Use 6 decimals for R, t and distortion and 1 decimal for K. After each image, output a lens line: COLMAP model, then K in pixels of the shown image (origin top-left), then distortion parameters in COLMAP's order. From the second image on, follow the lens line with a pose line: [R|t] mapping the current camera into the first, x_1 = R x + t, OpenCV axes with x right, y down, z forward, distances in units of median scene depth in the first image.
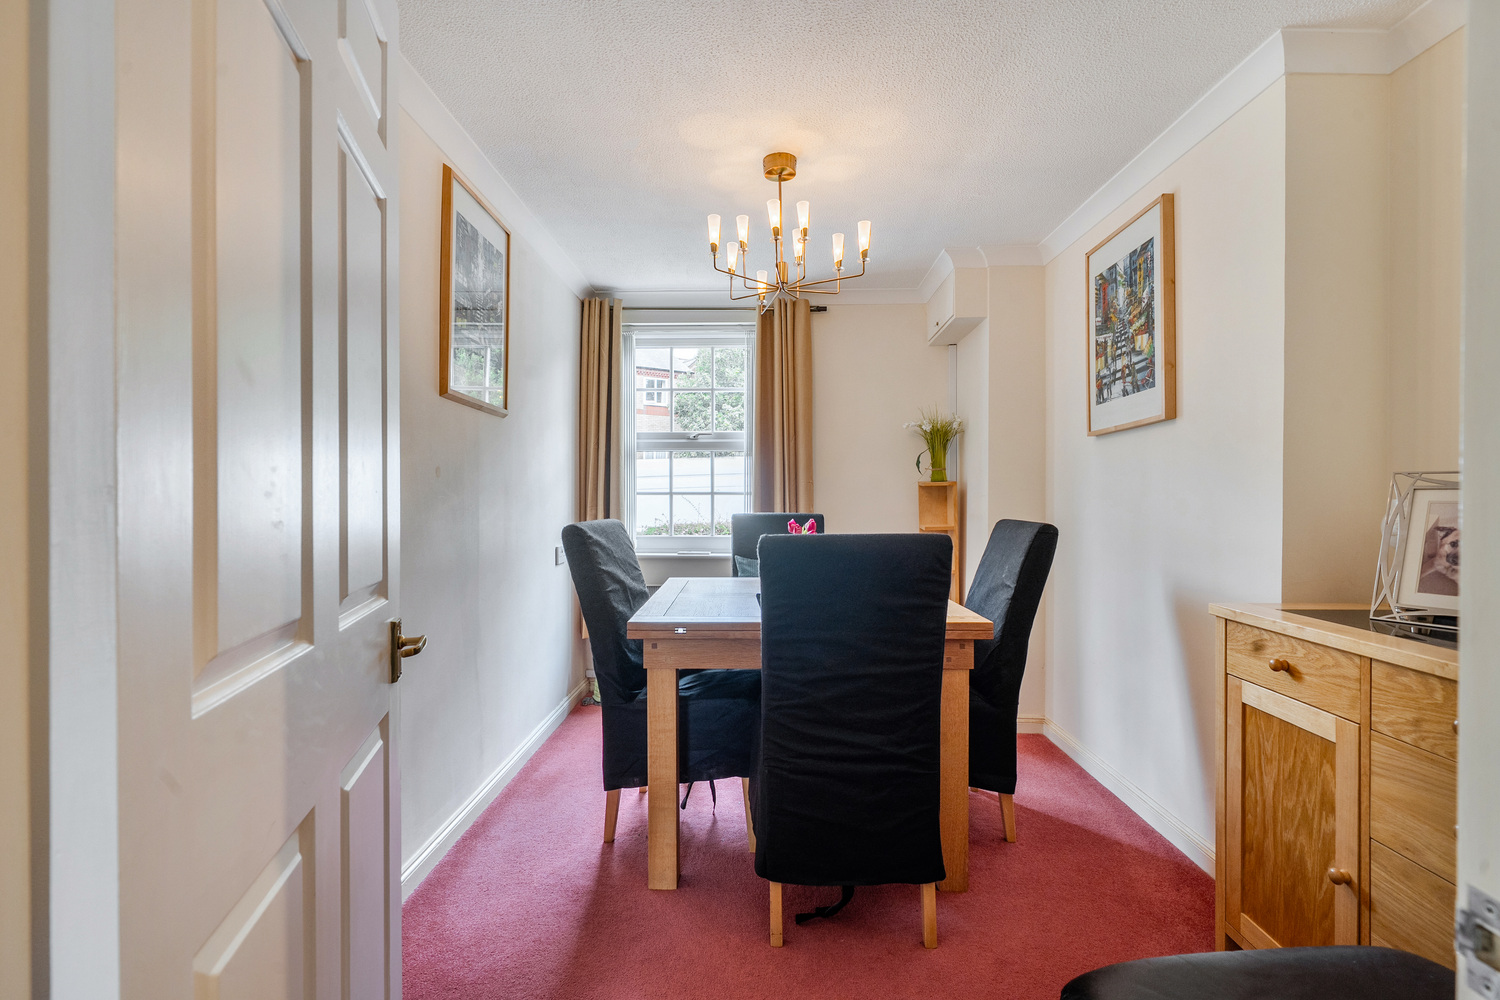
lens RADIAL K [[677.9, 0, 747.9], [0, 677.9, 498.1], [0, 0, 1]] dist [0.001340, 0.000459]
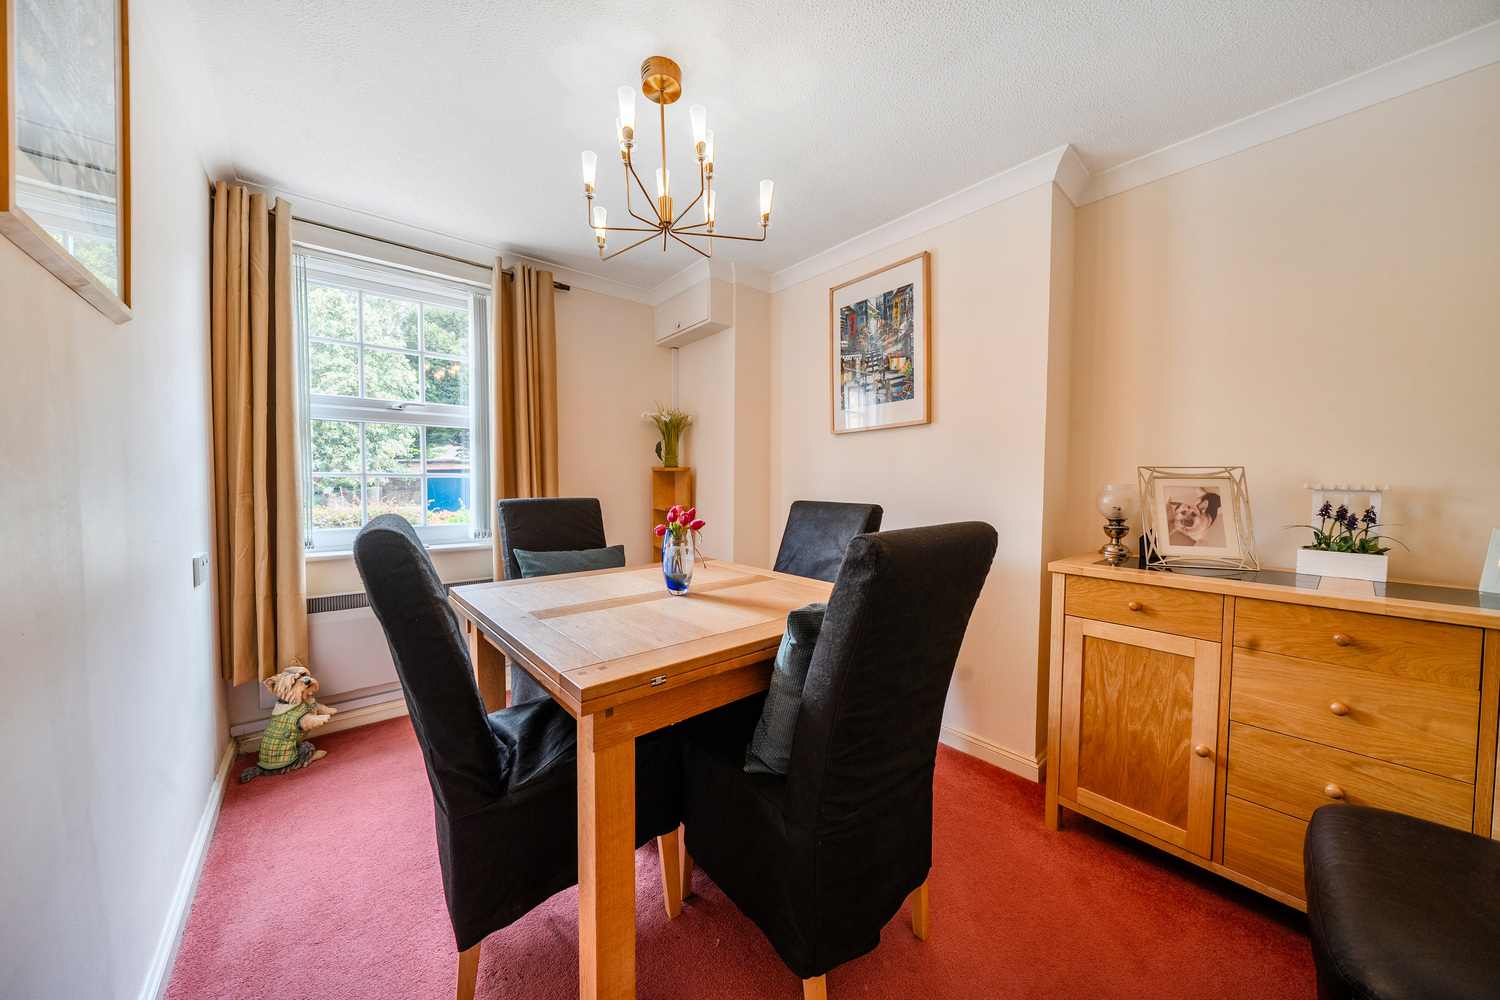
lens RADIAL K [[504.7, 0, 750.5], [0, 504.7, 499.5], [0, 0, 1]] dist [-0.007723, -0.000181]
pose [[0.758657, -0.019156, 0.651208, -0.270651], [-0.003672, 0.999426, 0.033677, 0.000355], [-0.651479, -0.027940, 0.758152, 0.439830]]
